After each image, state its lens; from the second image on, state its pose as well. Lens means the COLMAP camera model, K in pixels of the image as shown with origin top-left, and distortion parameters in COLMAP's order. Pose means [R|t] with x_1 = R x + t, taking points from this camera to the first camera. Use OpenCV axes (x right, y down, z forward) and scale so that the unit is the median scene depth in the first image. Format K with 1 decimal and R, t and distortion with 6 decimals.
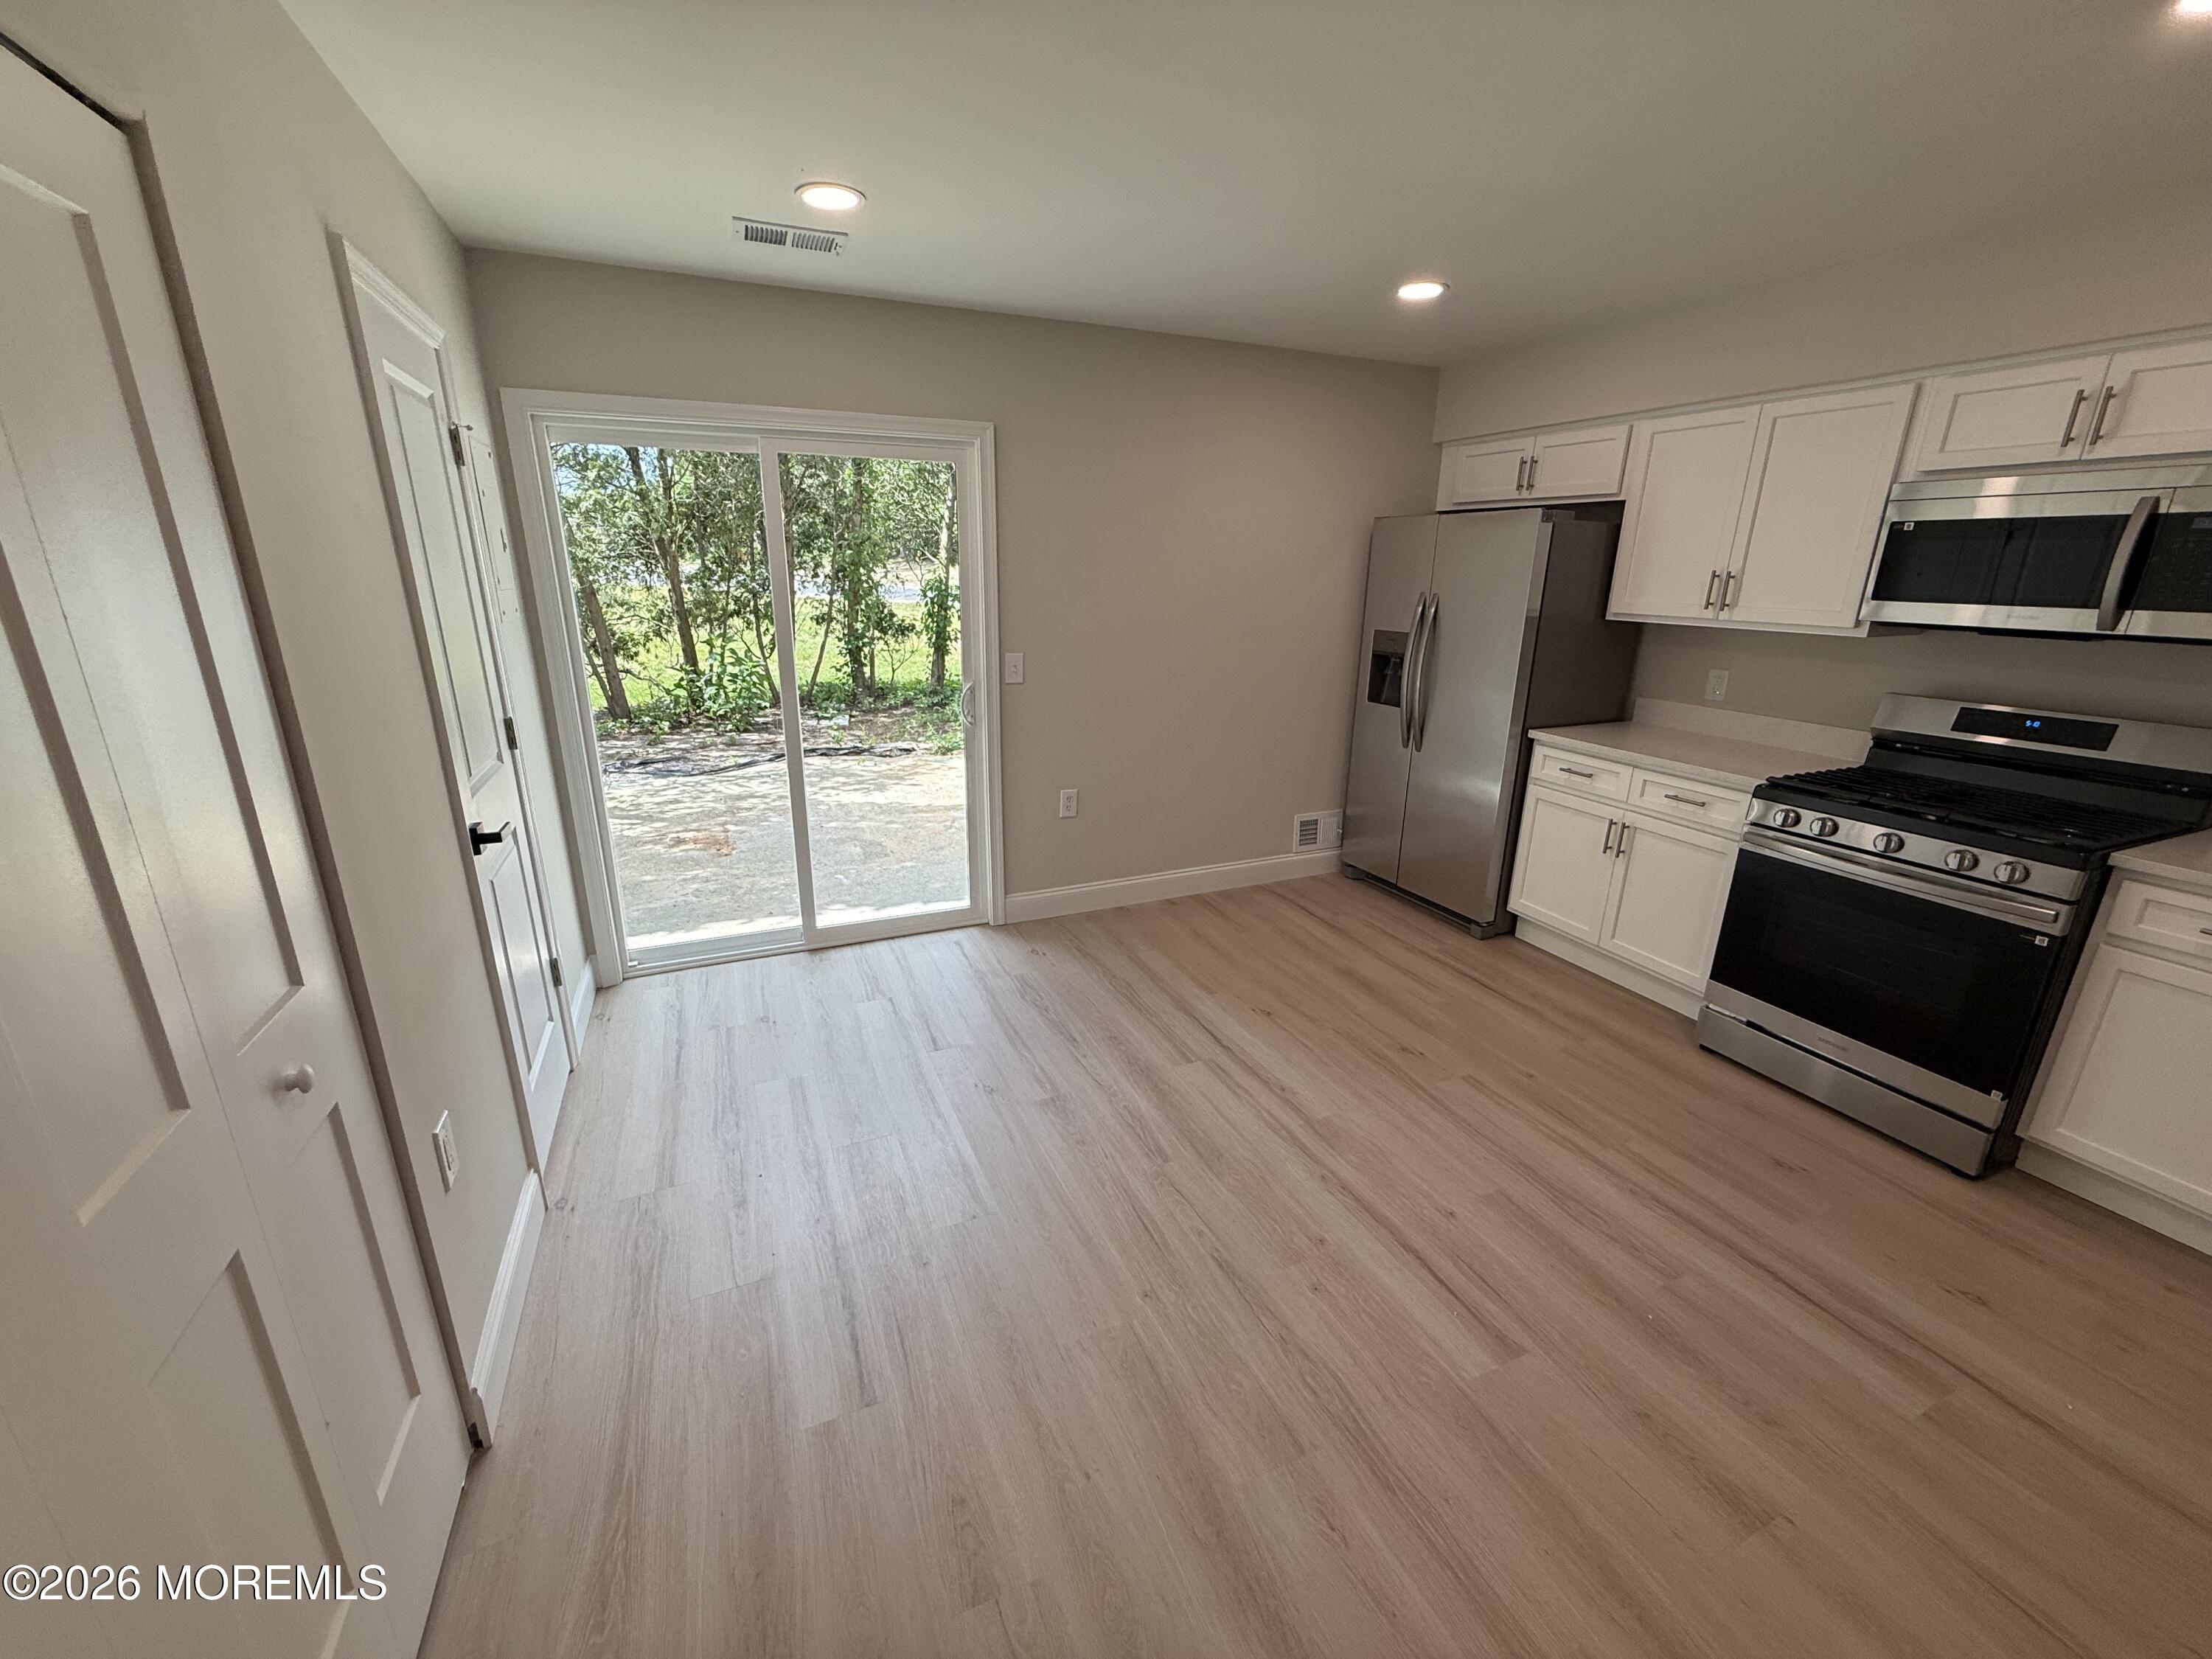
lens RADIAL K [[876.8, 0, 1101.2], [0, 876.8, 829.4], [0, 0, 1]] dist [0.002161, -0.000050]
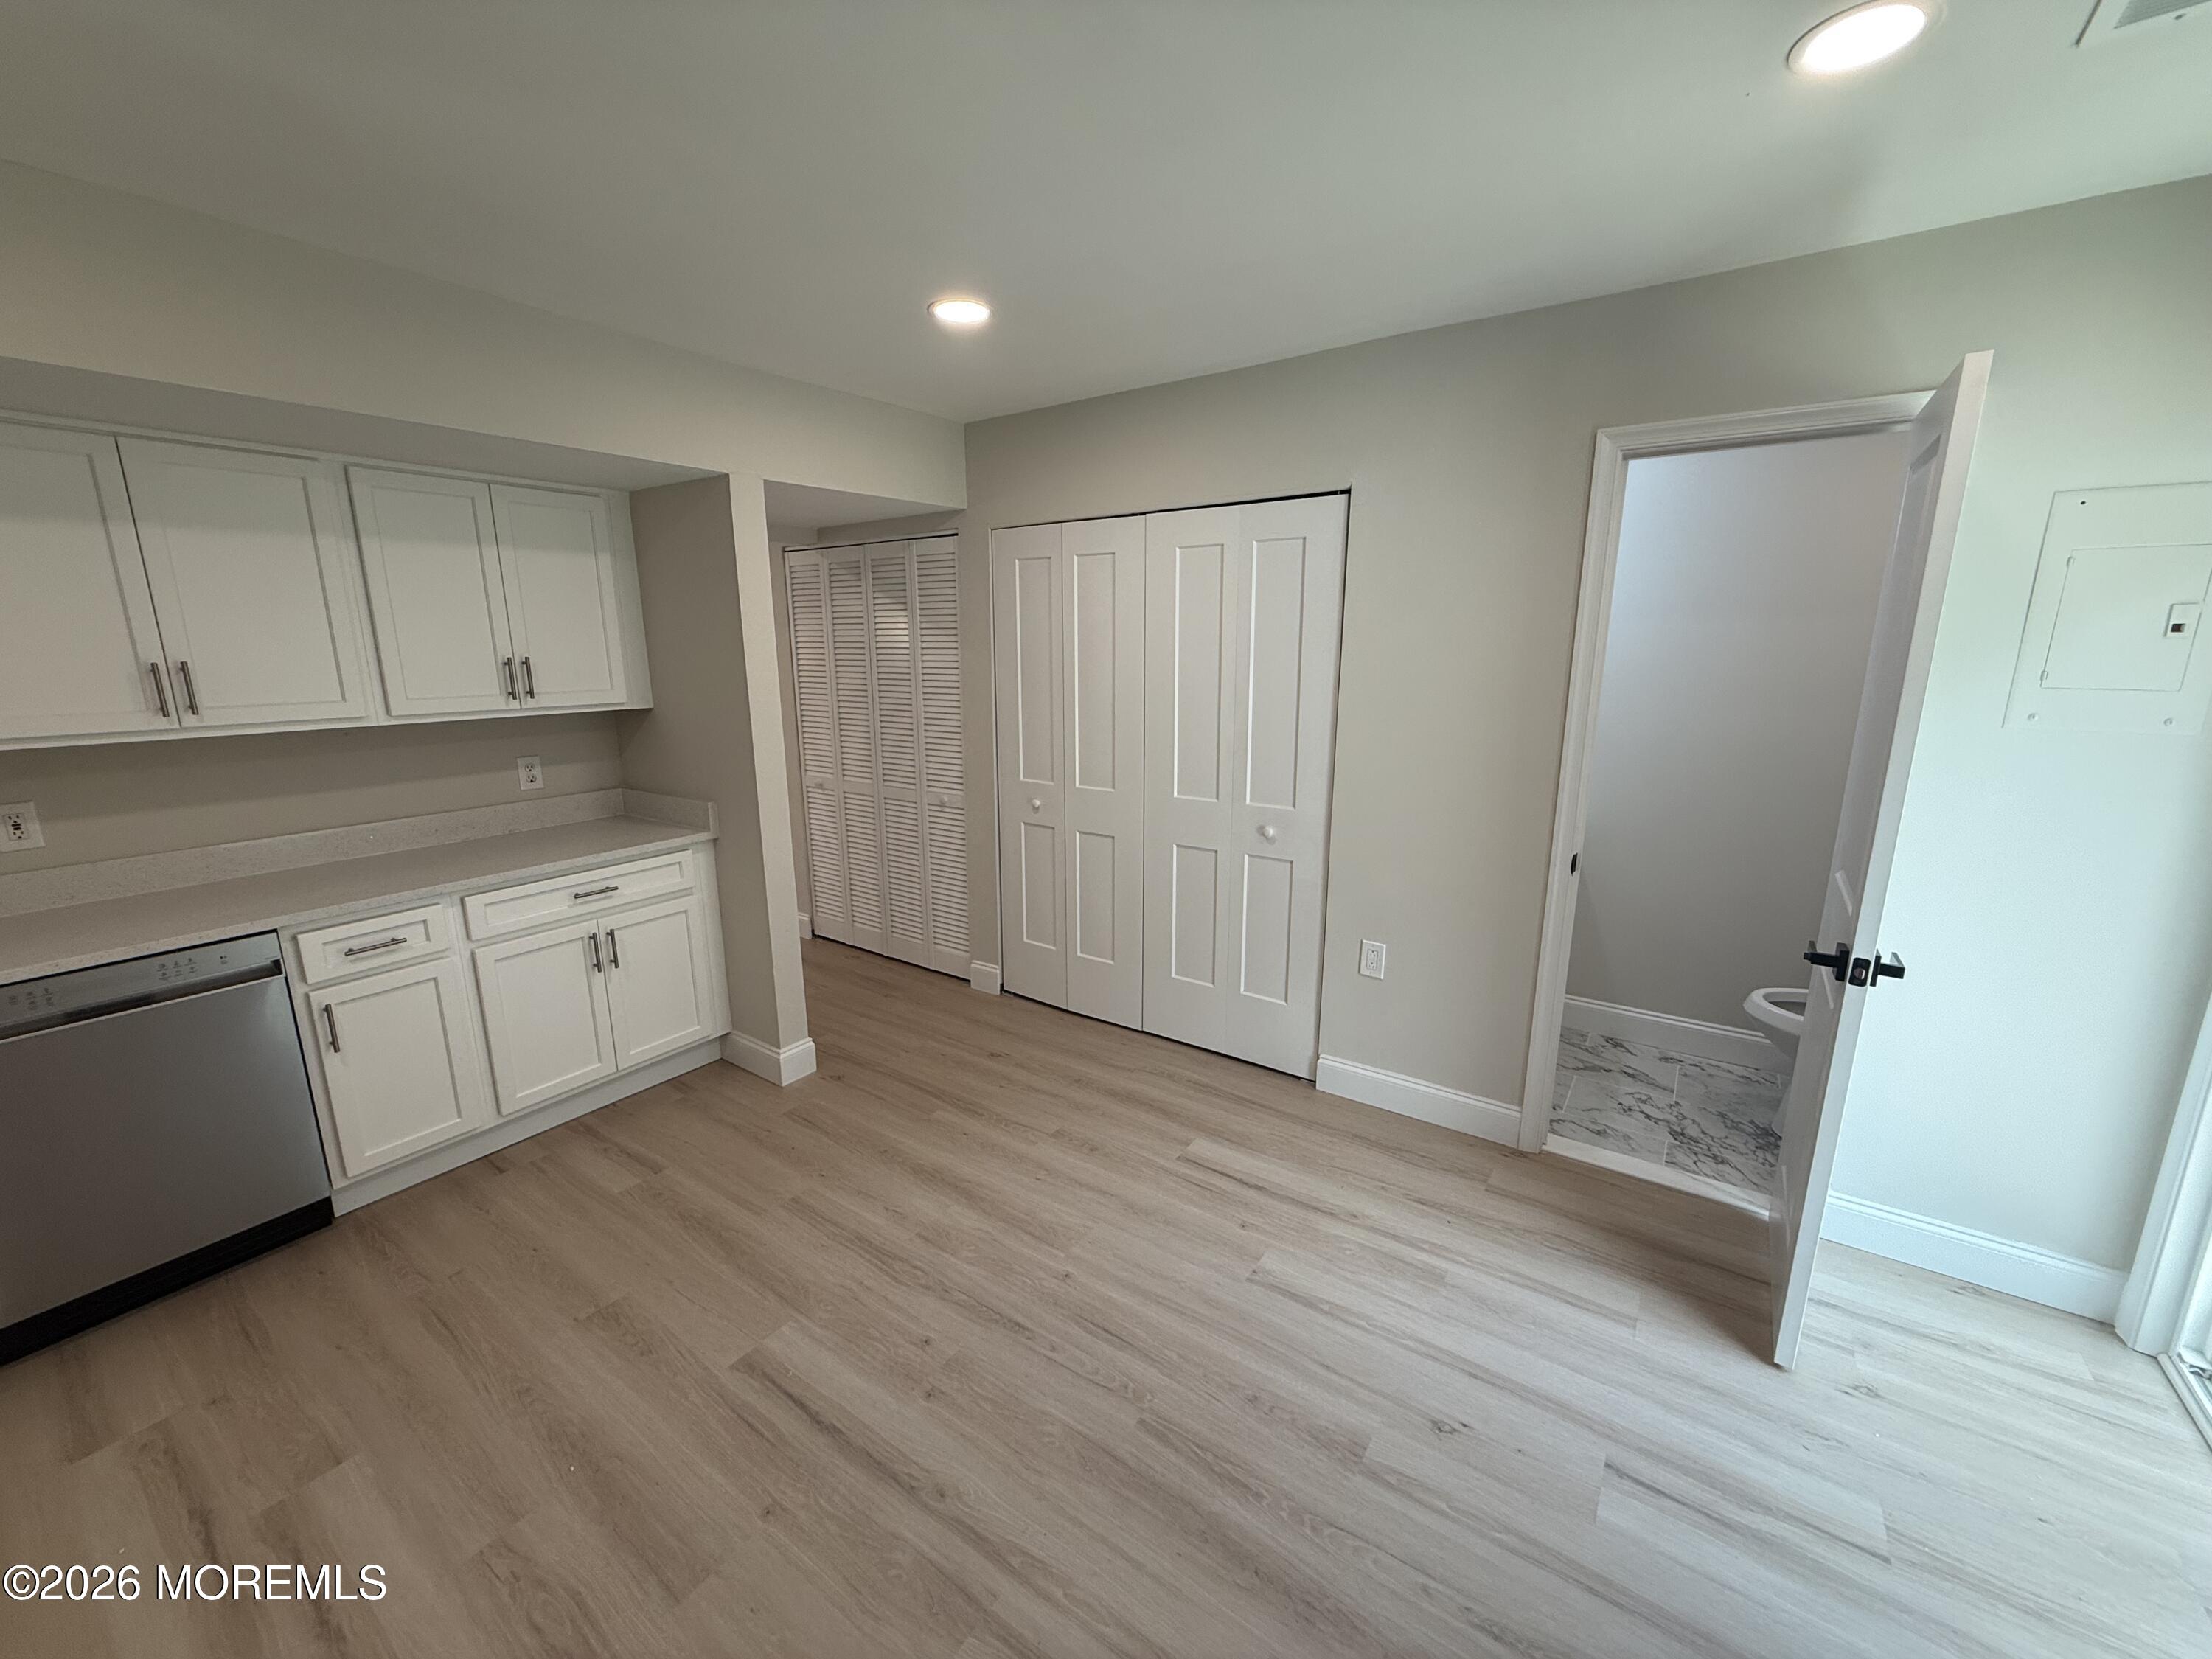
lens RADIAL K [[880.7, 0, 1099.3], [0, 880.7, 828.1], [0, 0, 1]] dist [0.001554, -0.000202]
pose [[-0.856857, 0.106264, -0.504484, 0.355024], [-0.153320, 0.881733, 0.446140, -0.334297], [0.492228, 0.459625, -0.739226, 1.068133]]
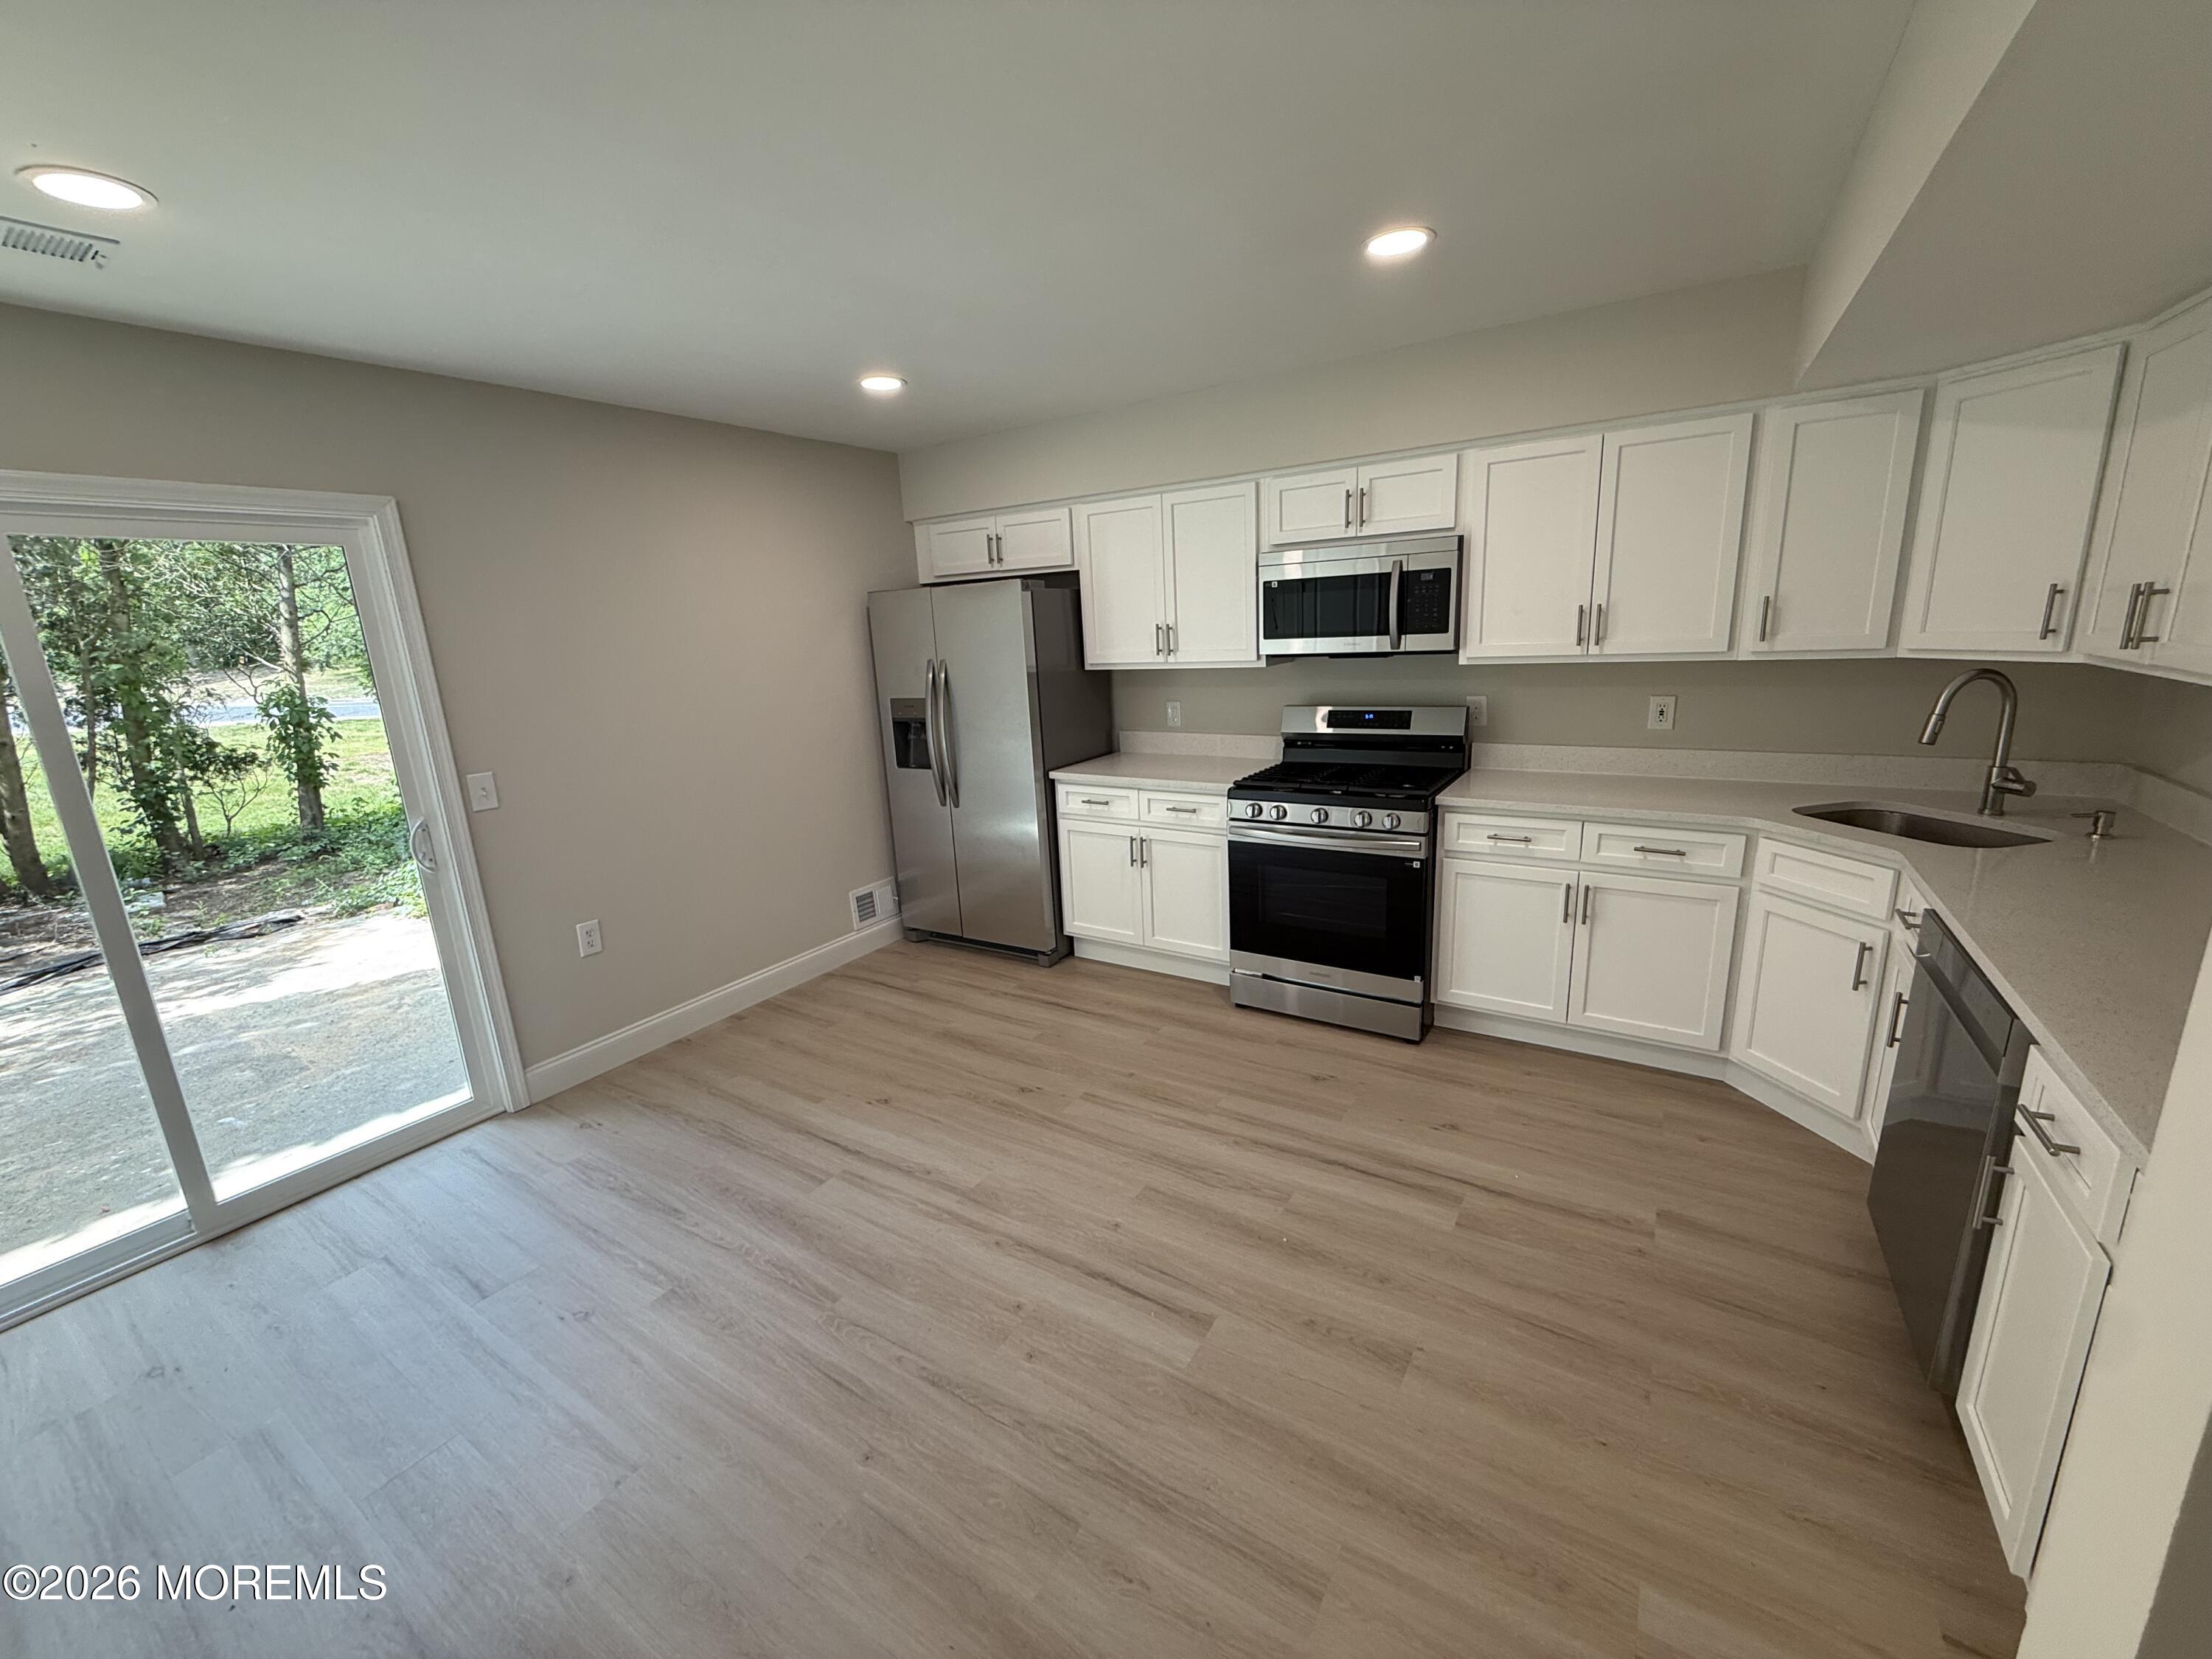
lens RADIAL K [[880.7, 0, 1099.3], [0, 880.7, 828.1], [0, 0, 1]] dist [0.001554, -0.000202]
pose [[0.832820, -0.180113, 0.523421, -0.070090], [0.219314, 0.975564, -0.013254, -0.018181], [-0.508244, 0.125832, 0.851971, 0.027322]]
